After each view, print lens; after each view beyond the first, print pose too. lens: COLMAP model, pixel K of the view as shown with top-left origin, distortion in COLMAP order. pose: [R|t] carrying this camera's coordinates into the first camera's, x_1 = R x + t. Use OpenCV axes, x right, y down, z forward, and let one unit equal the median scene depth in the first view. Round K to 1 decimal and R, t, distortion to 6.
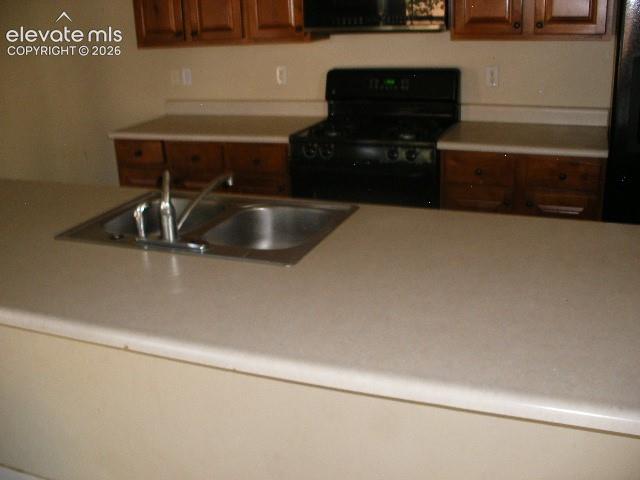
lens RADIAL K [[698.0, 0, 320.0], [0, 698.0, 240.0], [0, 0, 1]] dist [-0.118788, 0.000950]
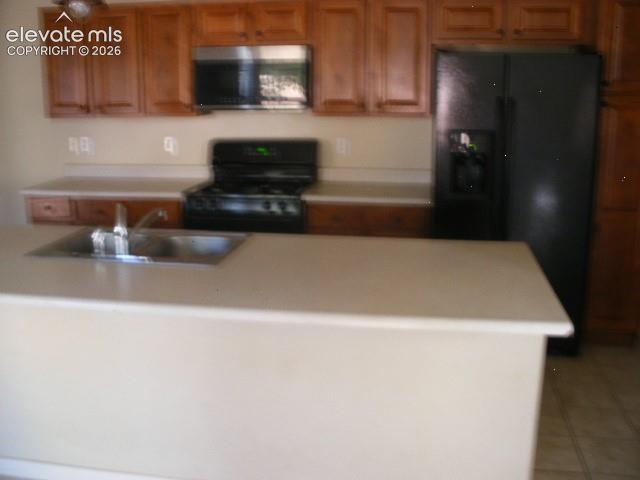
lens RADIAL K [[698.0, 0, 320.0], [0, 698.0, 240.0], [0, 0, 1]] dist [-0.118788, 0.000950]
pose [[0.971673, -0.014955, 0.235857, -0.094561], [0.040637, 0.993704, -0.104411, 0.068225], [-0.232811, 0.111038, 0.966162, -0.214006]]
